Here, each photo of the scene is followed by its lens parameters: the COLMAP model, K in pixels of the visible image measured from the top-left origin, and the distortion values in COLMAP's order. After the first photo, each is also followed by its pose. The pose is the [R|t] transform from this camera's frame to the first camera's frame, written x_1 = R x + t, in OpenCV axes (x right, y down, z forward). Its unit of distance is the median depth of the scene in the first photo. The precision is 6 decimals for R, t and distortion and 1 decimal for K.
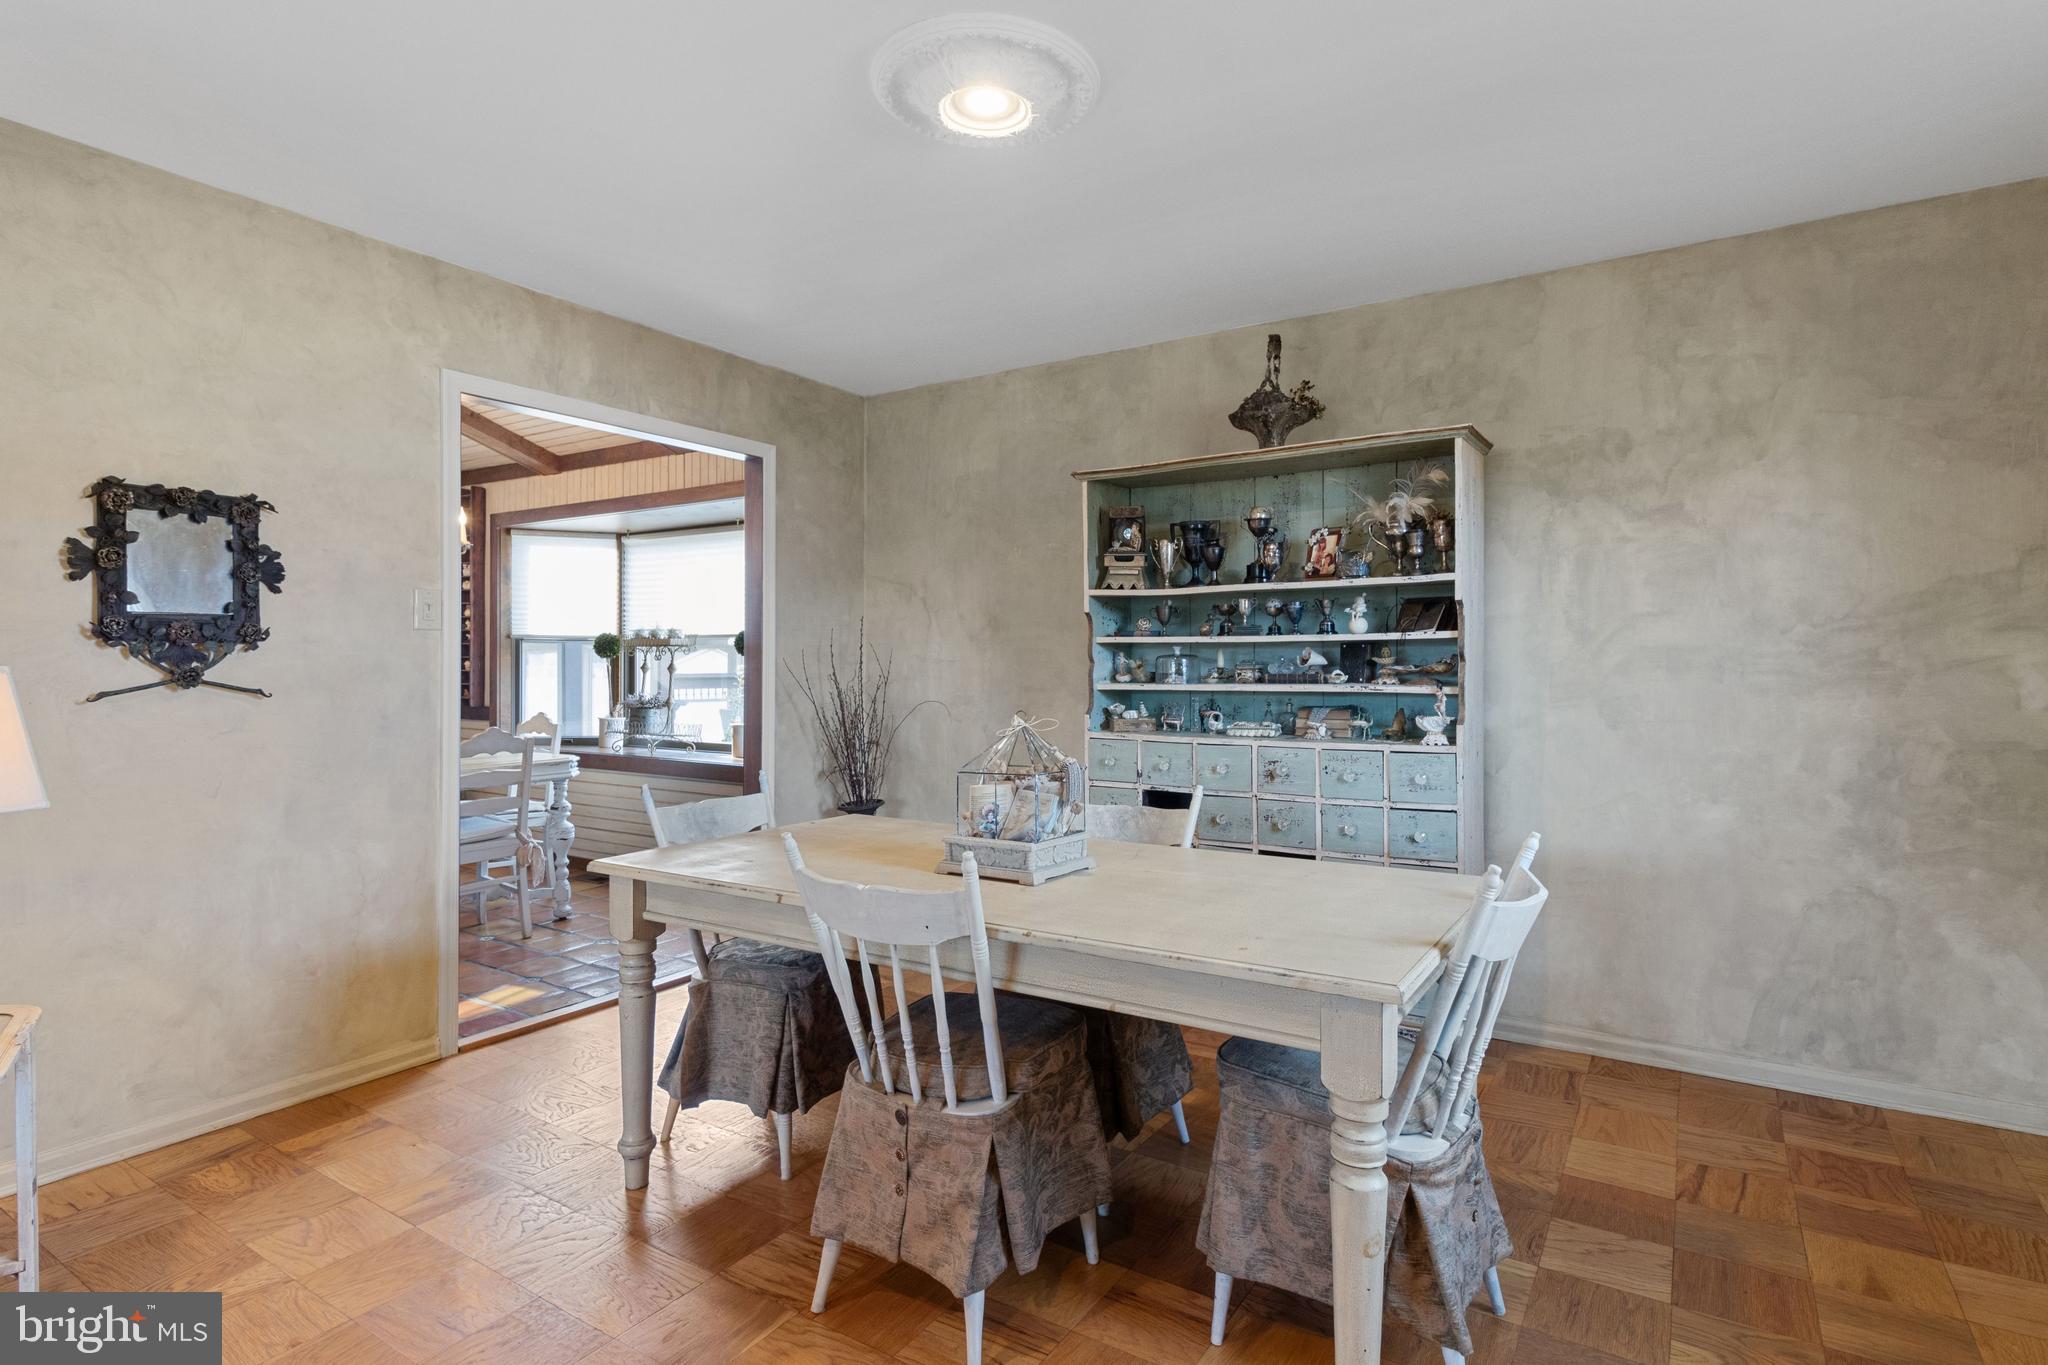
lens RADIAL K [[1026.5, 0, 1029.4], [0, 1026.5, 633.2], [0, 0, 1]] dist [0.000925, -0.001174]
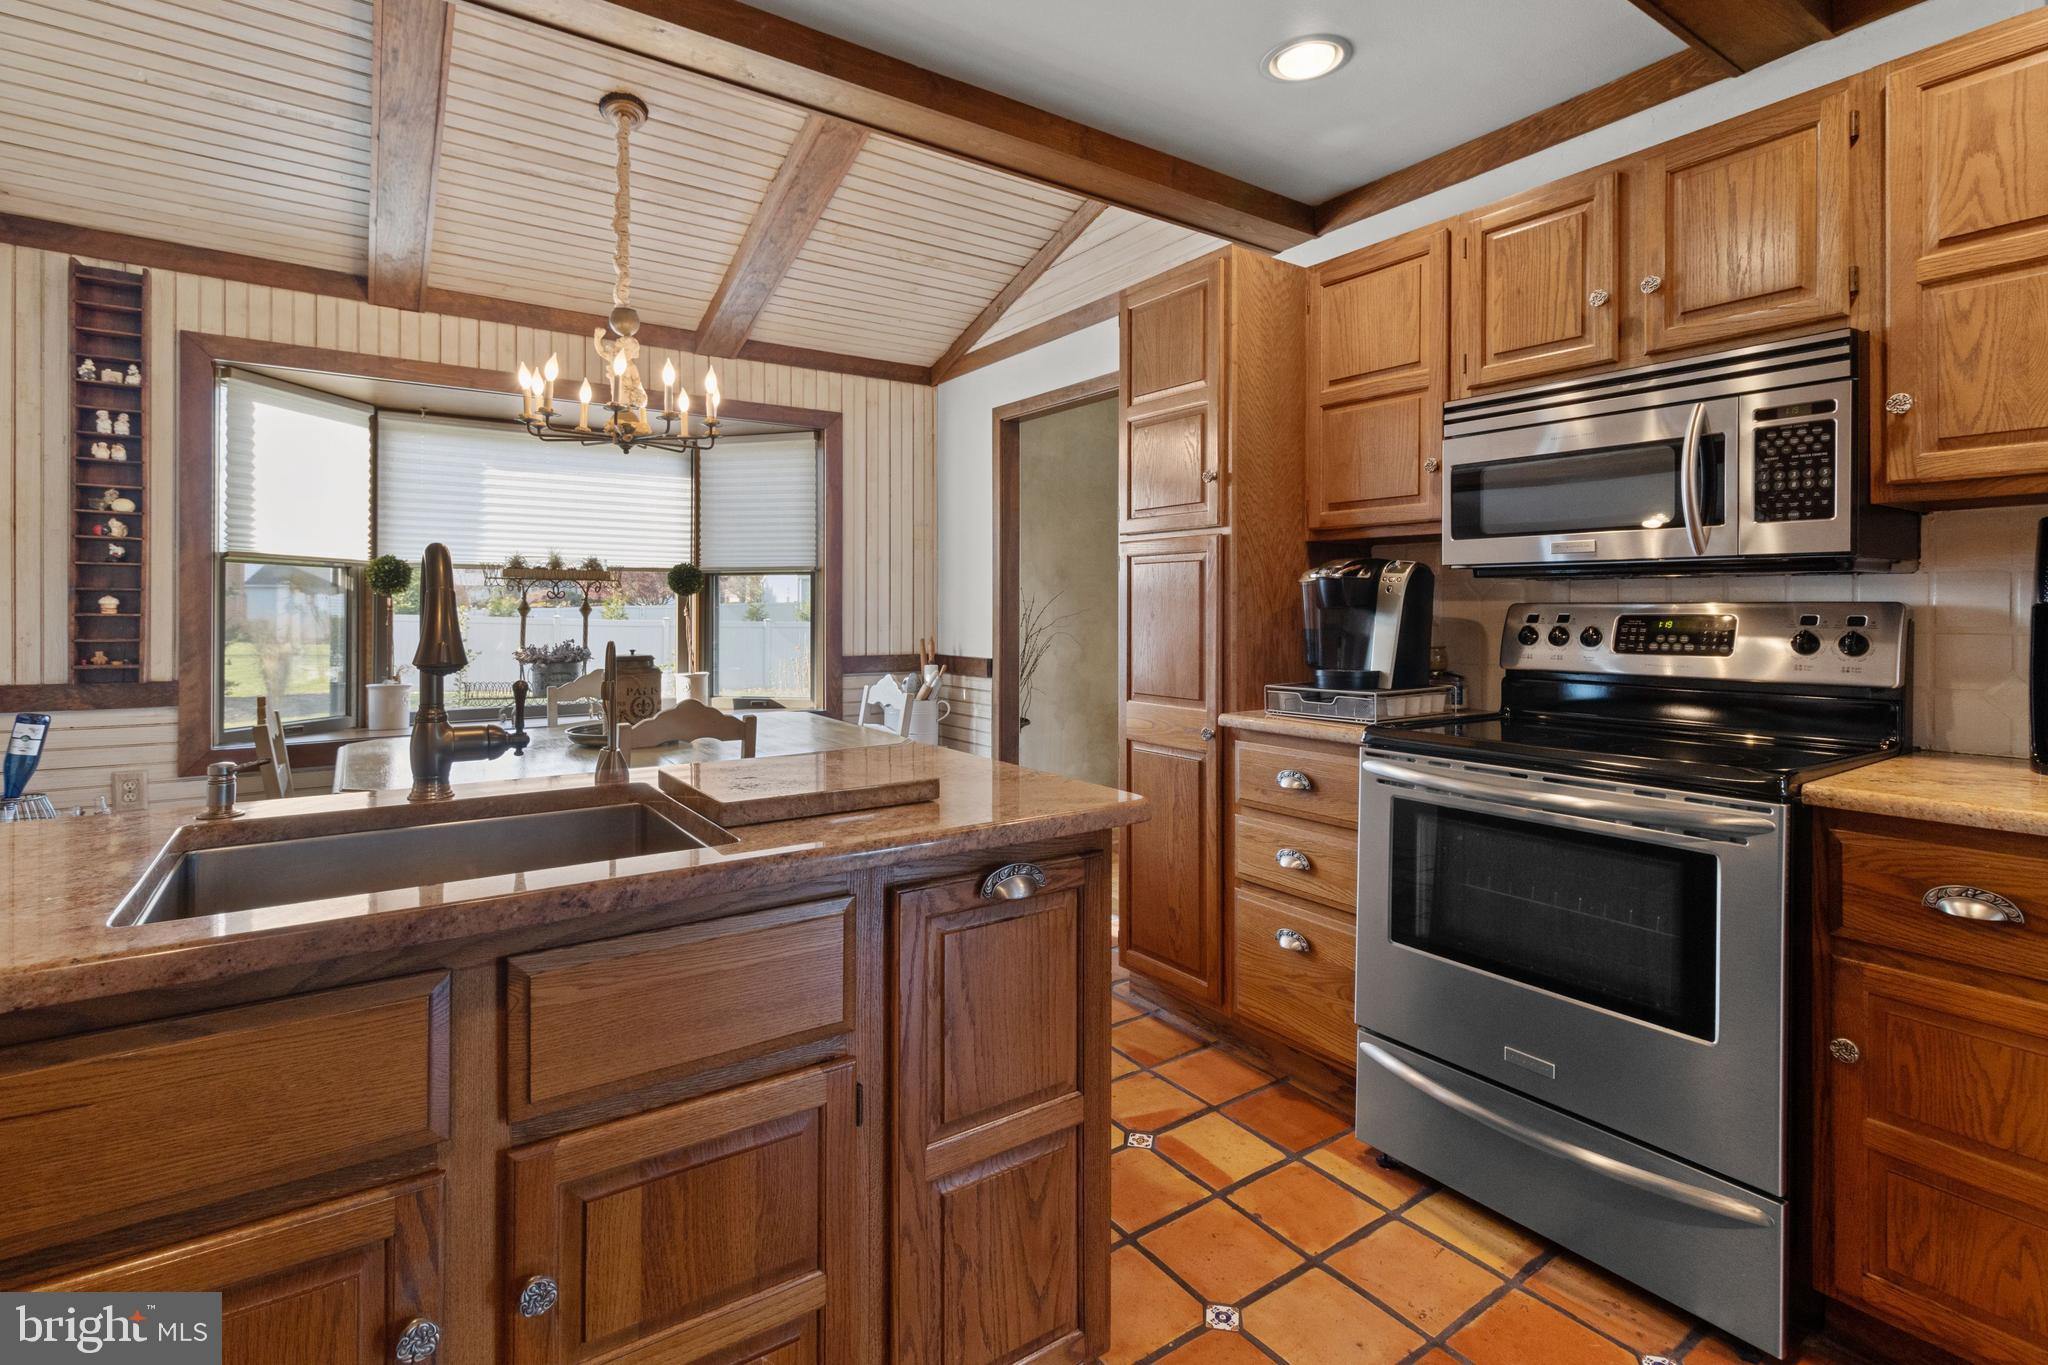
lens RADIAL K [[974.0, 0, 1025.0], [0, 974.0, 601.1], [0, 0, 1]] dist [-0.000482, -0.000042]
pose [[0.380878, 0.007218, 0.924597, -0.870445], [-0.024596, 0.999695, 0.002328, 0.018213], [-0.924298, -0.023628, 0.380940, 0.391667]]
